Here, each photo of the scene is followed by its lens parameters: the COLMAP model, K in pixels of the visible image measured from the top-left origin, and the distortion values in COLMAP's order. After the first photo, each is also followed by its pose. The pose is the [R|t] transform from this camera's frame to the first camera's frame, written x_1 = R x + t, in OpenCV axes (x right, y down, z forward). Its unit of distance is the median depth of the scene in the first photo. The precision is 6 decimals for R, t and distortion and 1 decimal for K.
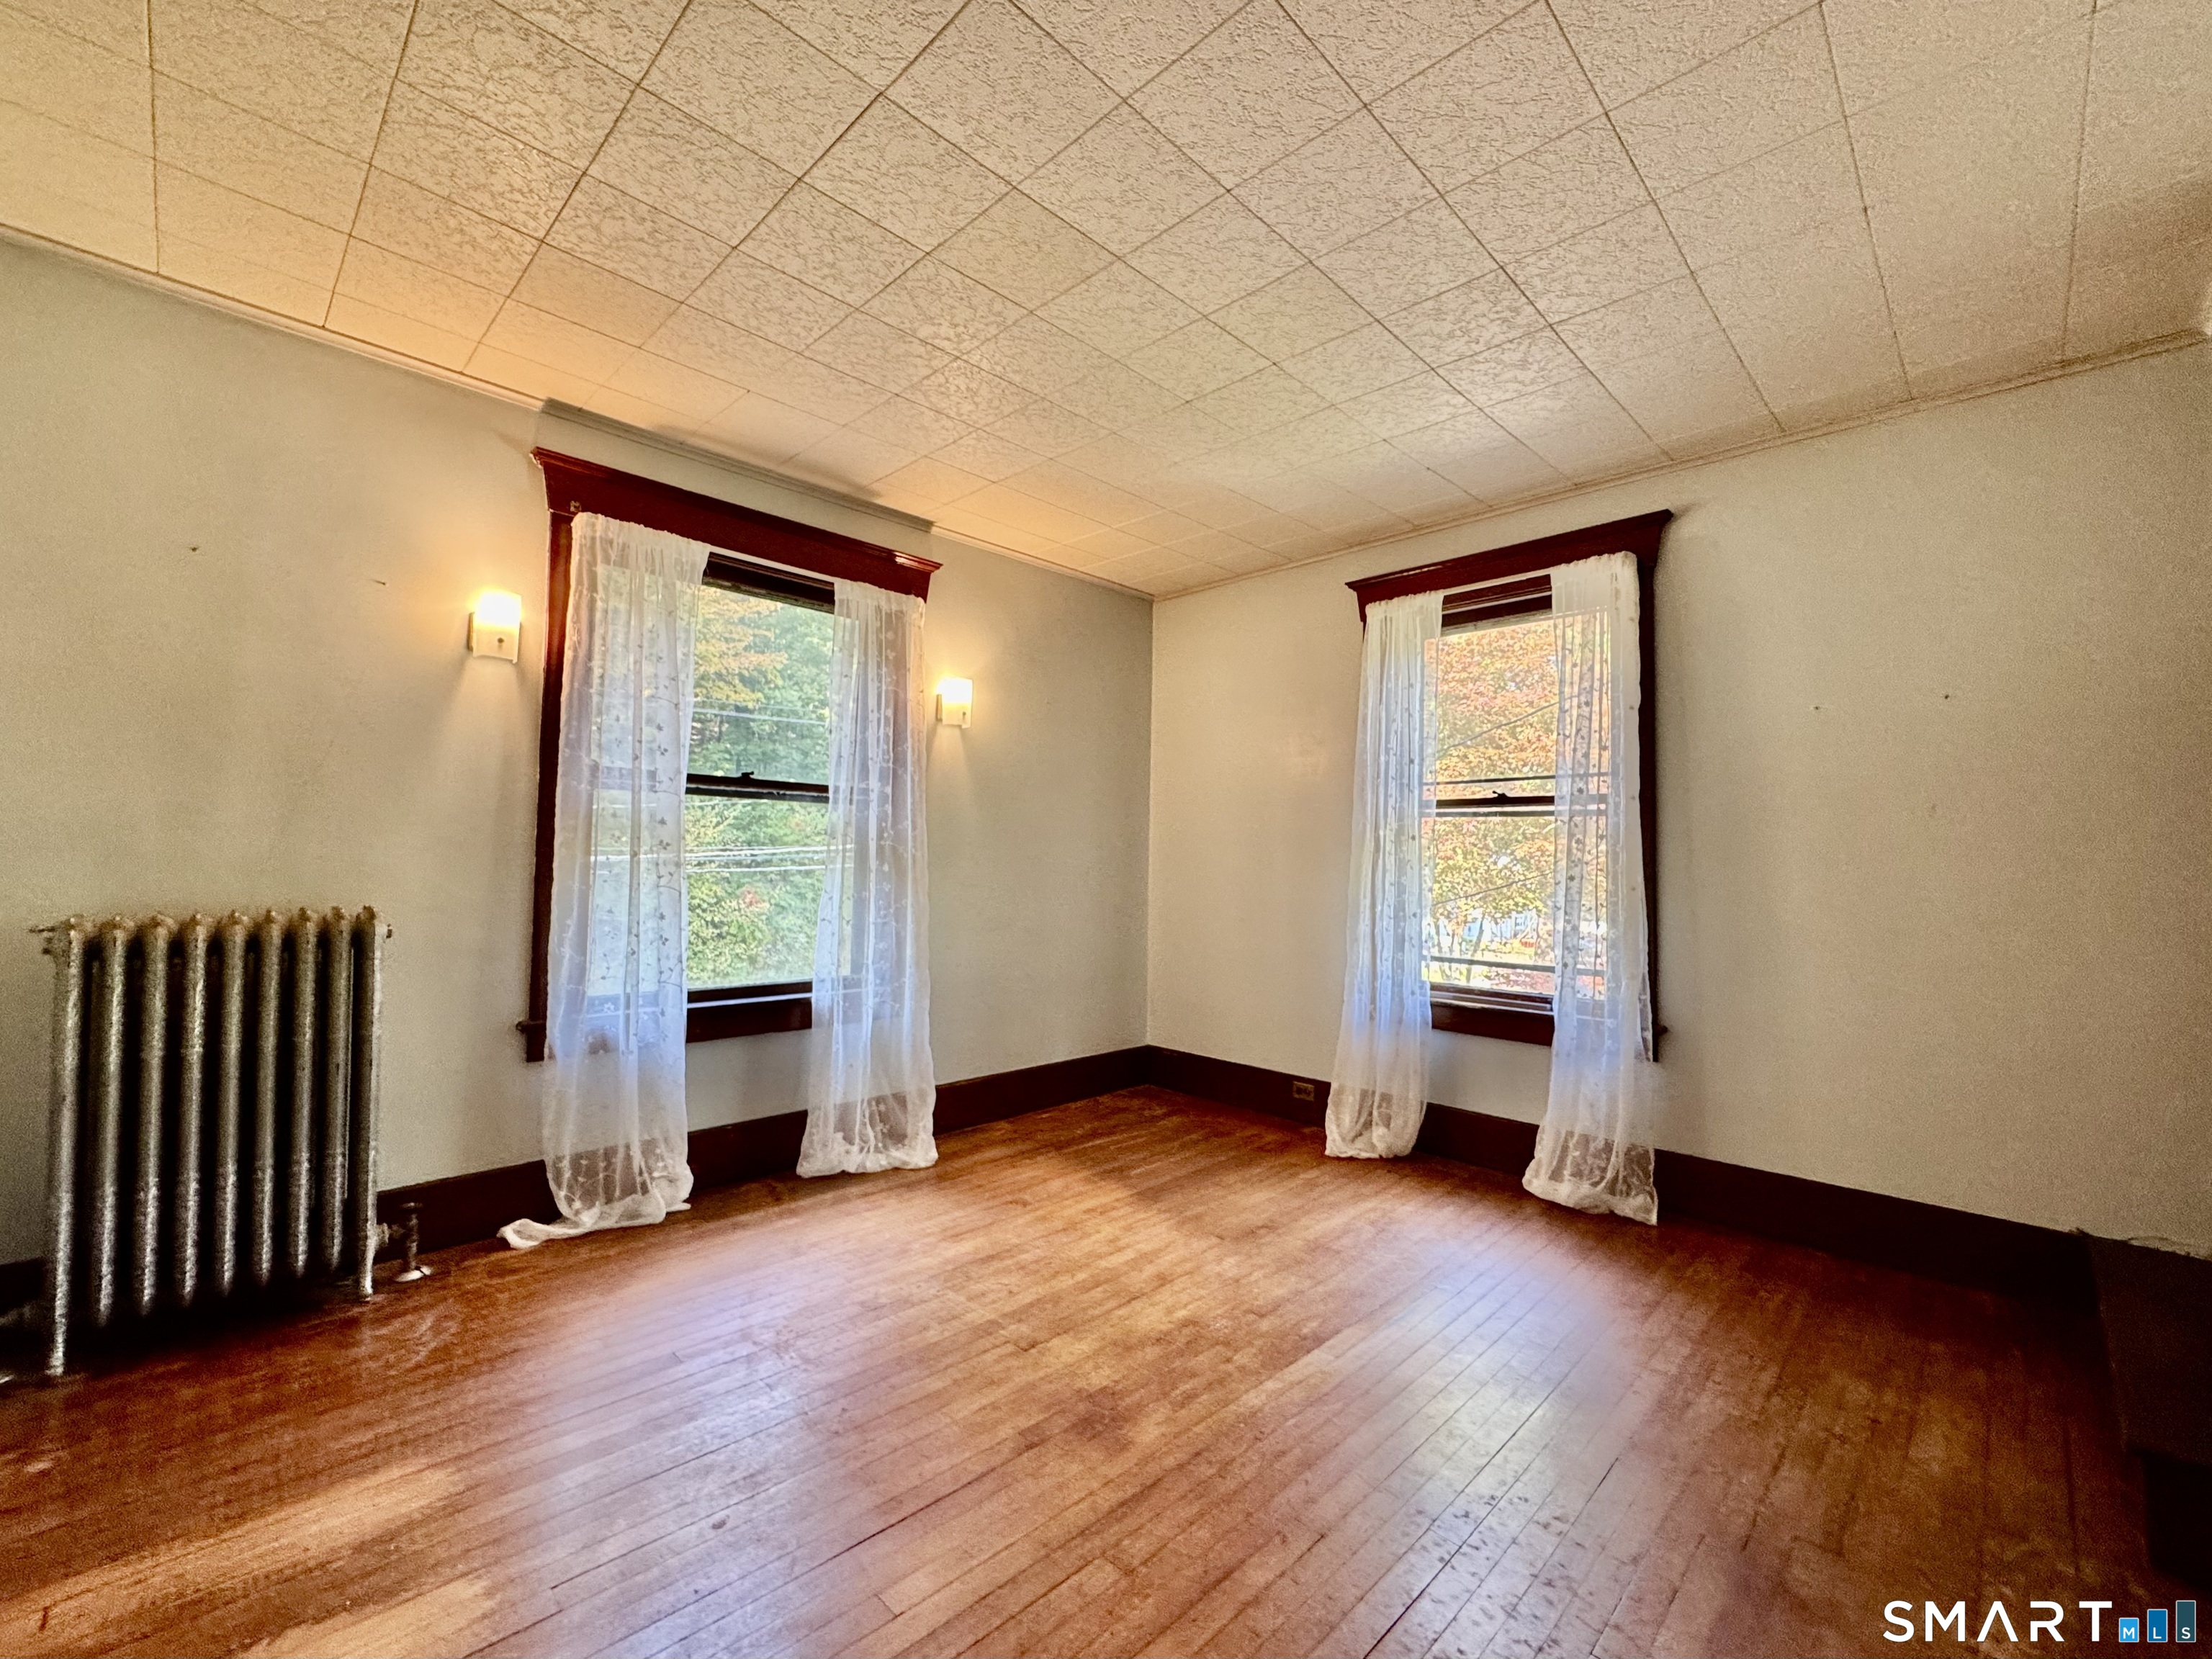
lens RADIAL K [[885.5, 0, 1104.3], [0, 885.5, 828.4], [0, 0, 1]] dist [-0.000666, 0.000146]
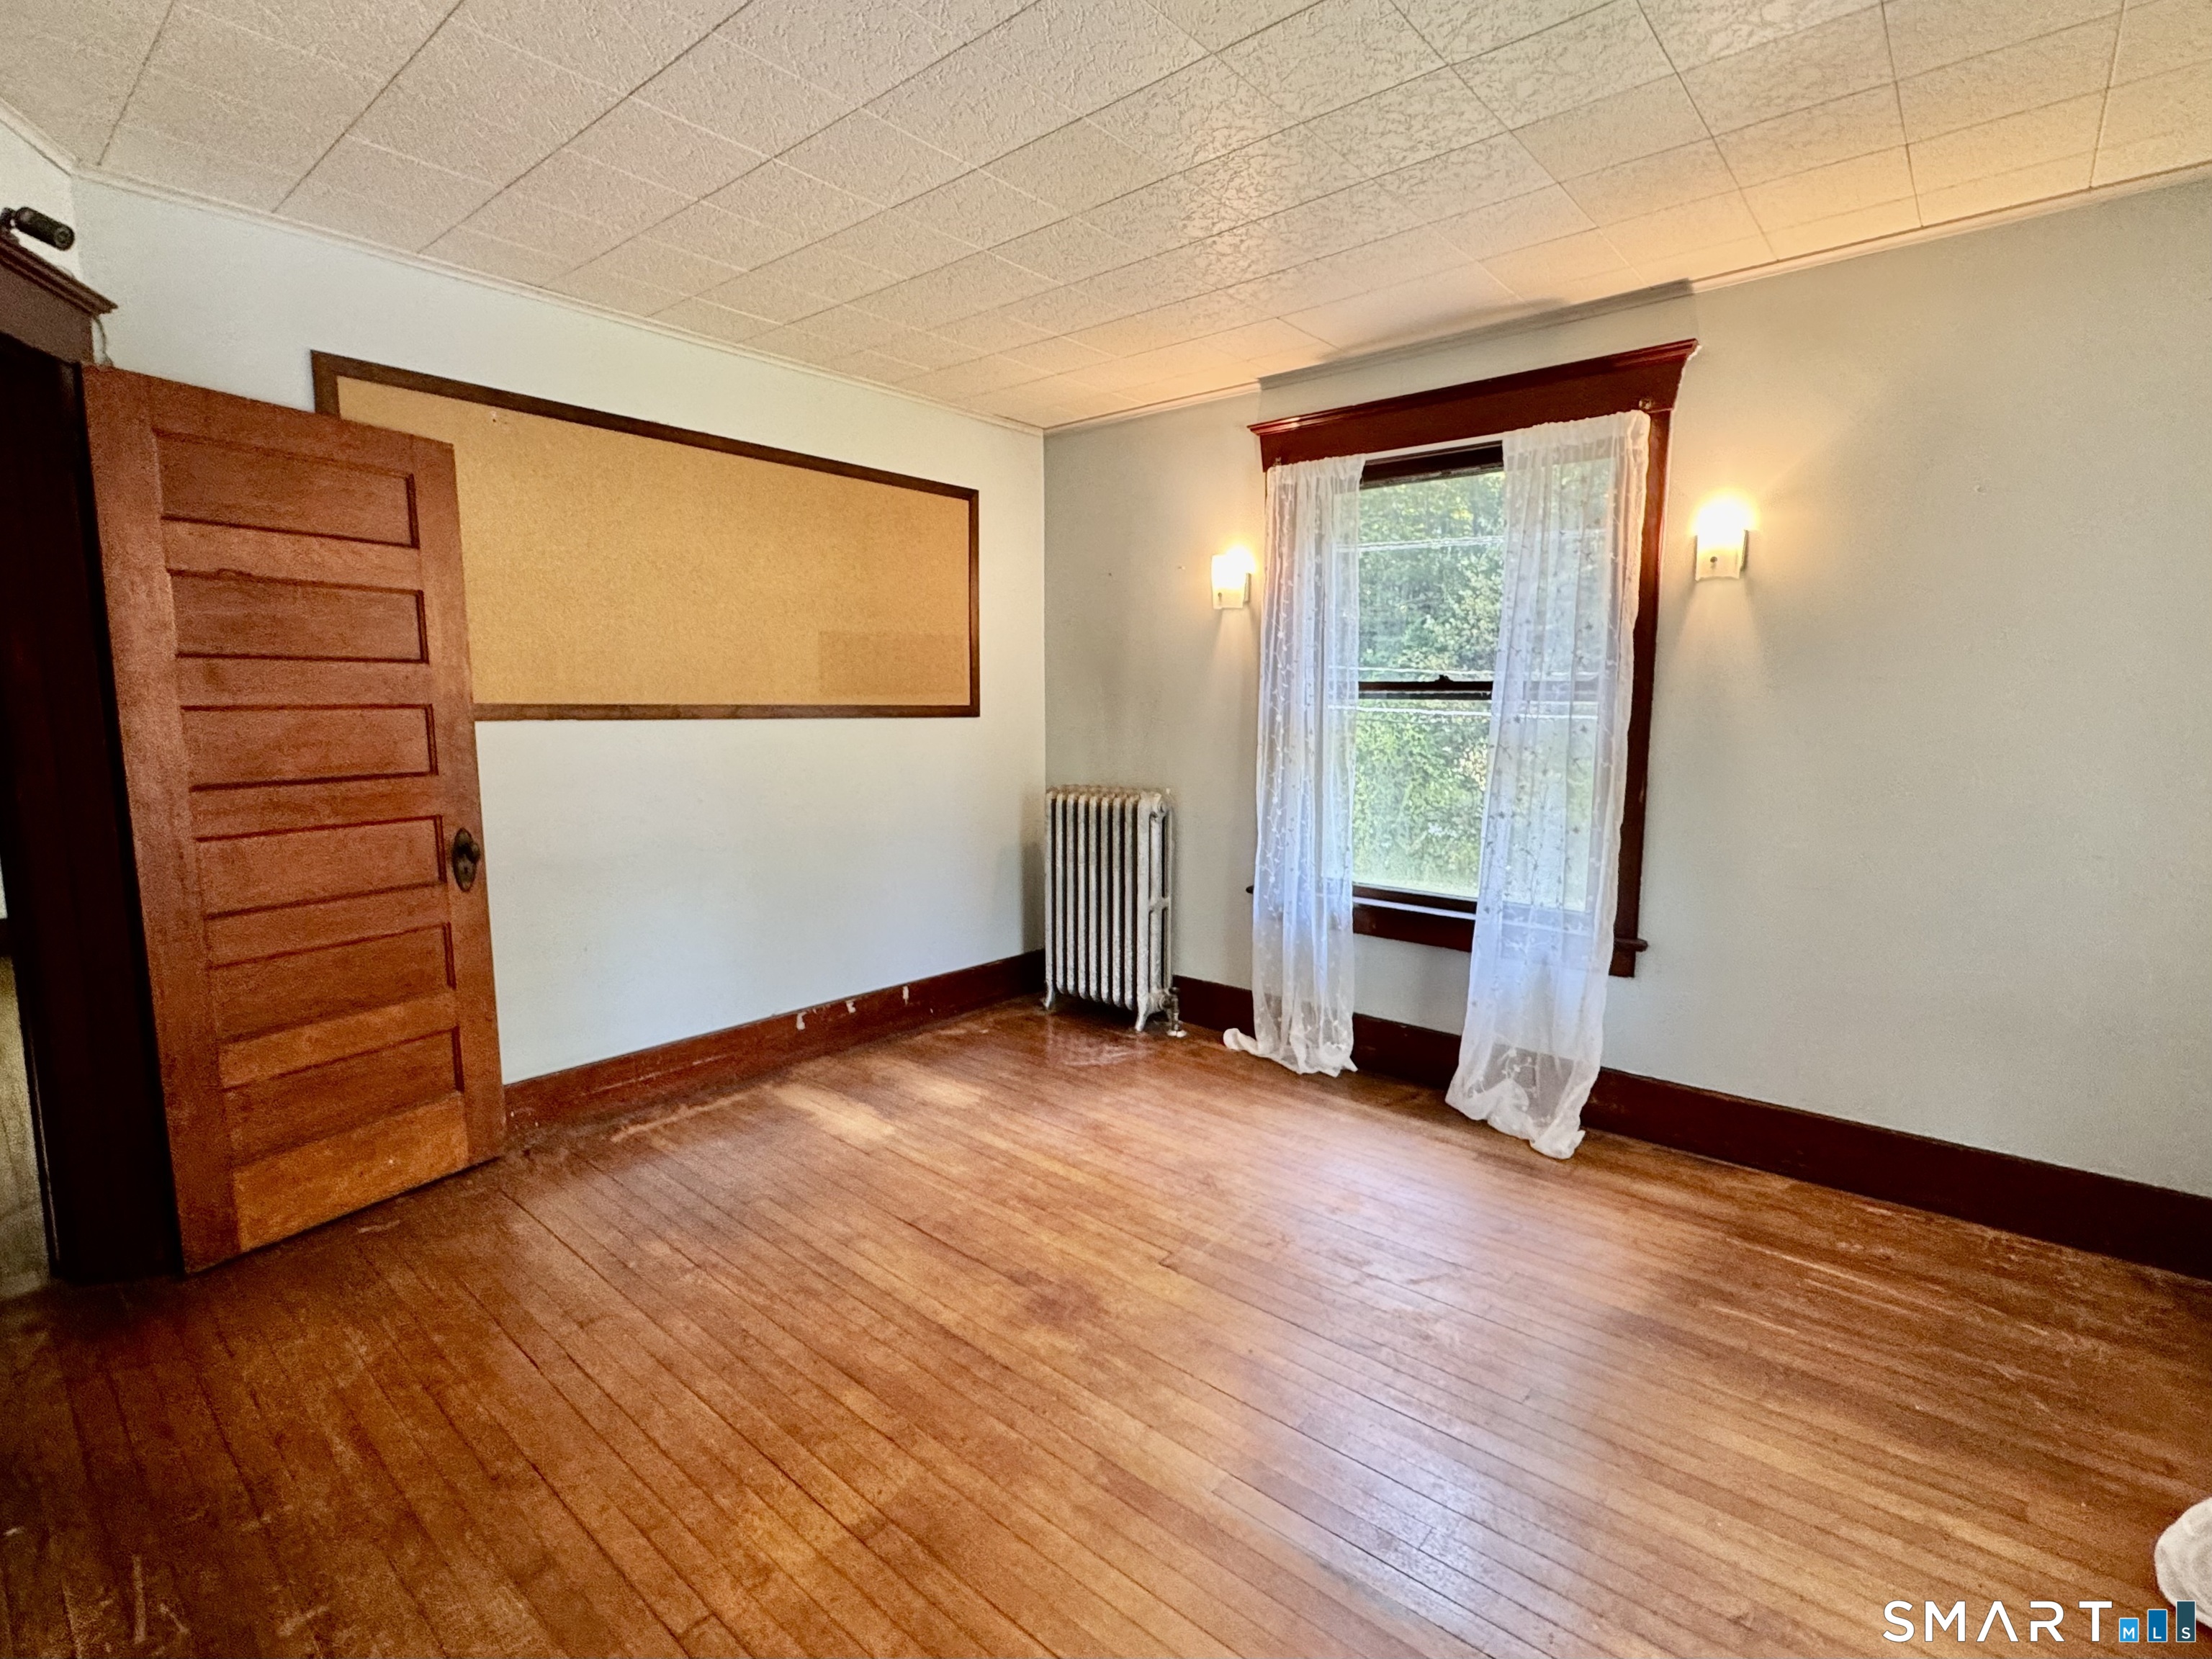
lens RADIAL K [[1012.5, 0, 1107.6], [0, 1012.5, 796.5], [0, 0, 1]] dist [-0.002604, 0.000009]
pose [[0.111202, 0.078232, -0.990714, 0.686214], [0.035108, 0.995965, 0.082588, -0.034739], [0.993177, -0.043966, 0.108007, 0.556400]]
